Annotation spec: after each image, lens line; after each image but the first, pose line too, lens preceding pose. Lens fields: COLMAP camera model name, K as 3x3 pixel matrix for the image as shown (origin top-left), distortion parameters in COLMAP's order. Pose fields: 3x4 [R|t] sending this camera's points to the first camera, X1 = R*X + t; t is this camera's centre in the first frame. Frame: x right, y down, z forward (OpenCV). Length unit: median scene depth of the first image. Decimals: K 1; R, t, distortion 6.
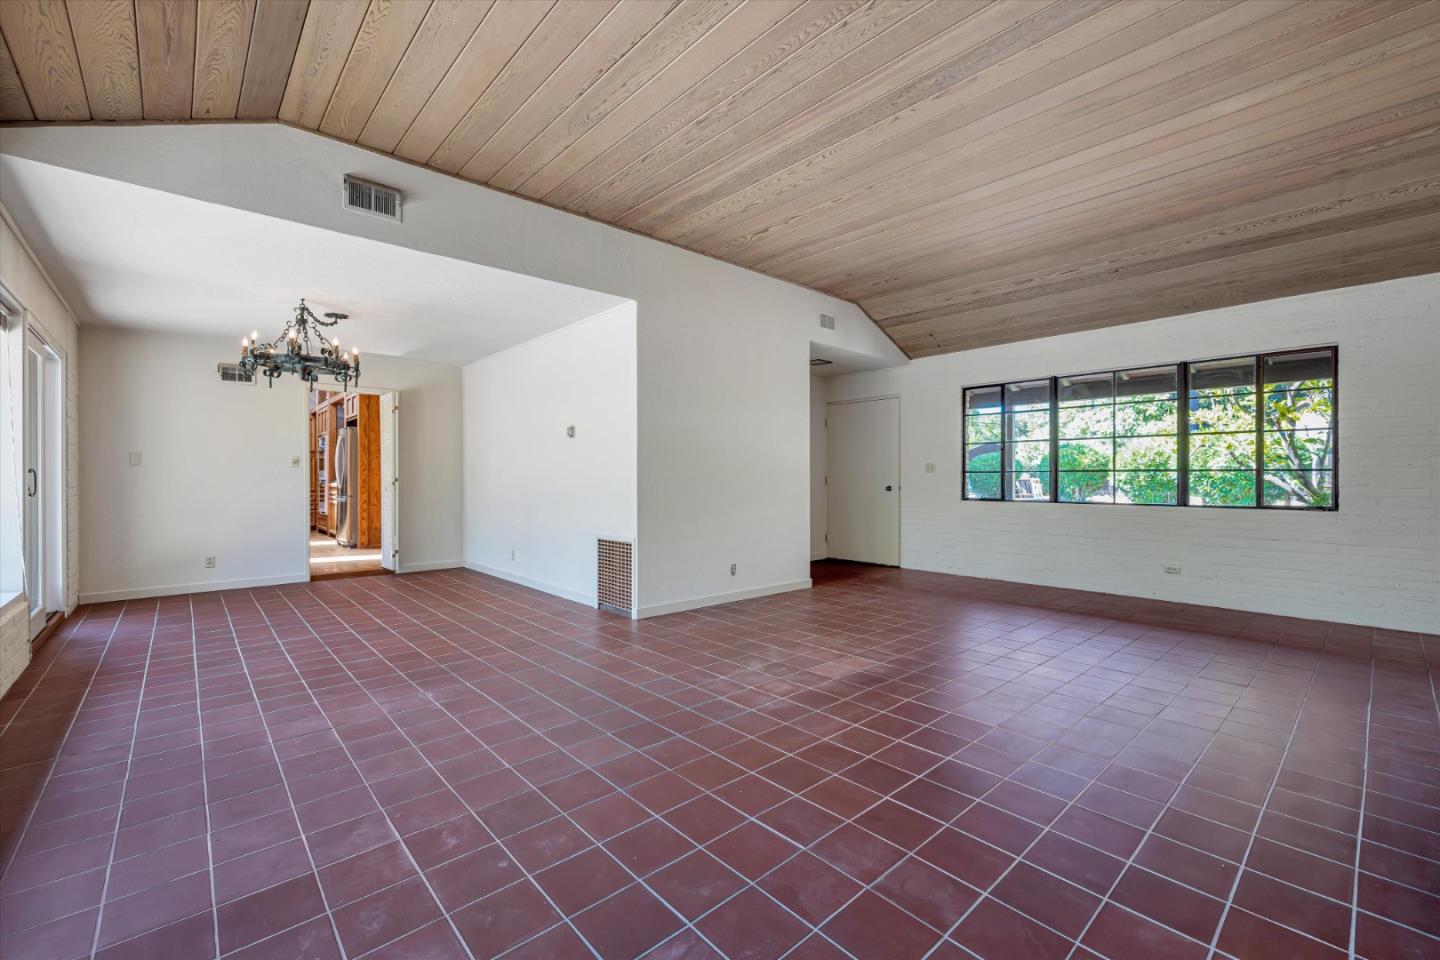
lens RADIAL K [[604.4, 0, 715.6], [0, 604.4, 478.3], [0, 0, 1]] dist [-0.002055, 0.000182]
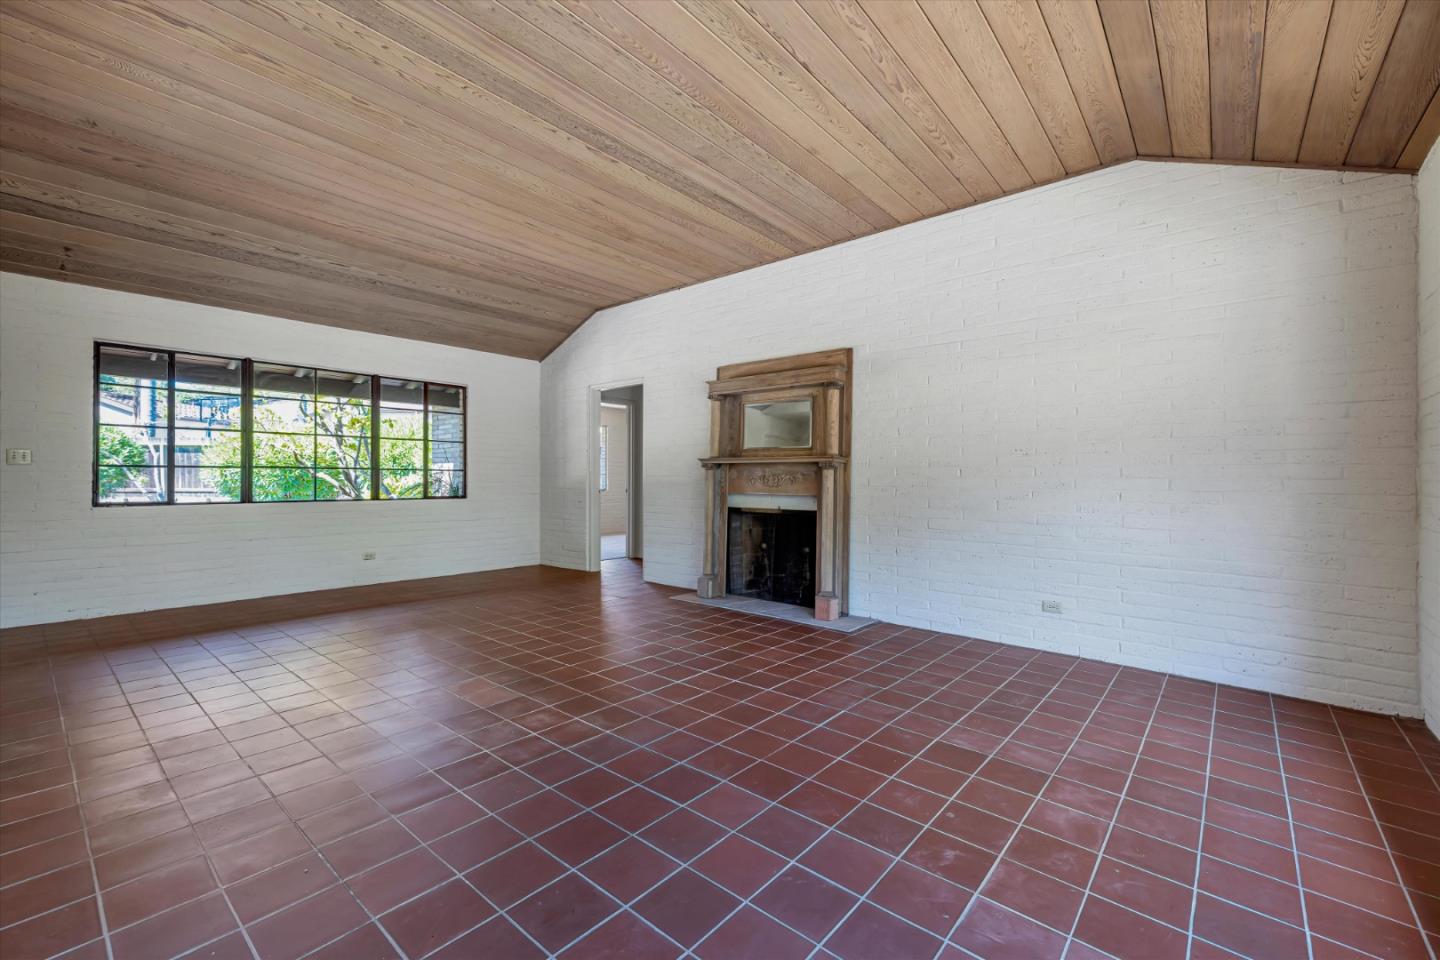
lens RADIAL K [[604.4, 0, 715.6], [0, 604.4, 478.3], [0, 0, 1]] dist [-0.002055, 0.000182]
pose [[-0.129847, -0.001806, 0.991532, -0.497401], [-0.005301, 0.999985, 0.001127, 0.000122], [-0.991520, -0.005109, -0.129855, 0.554571]]
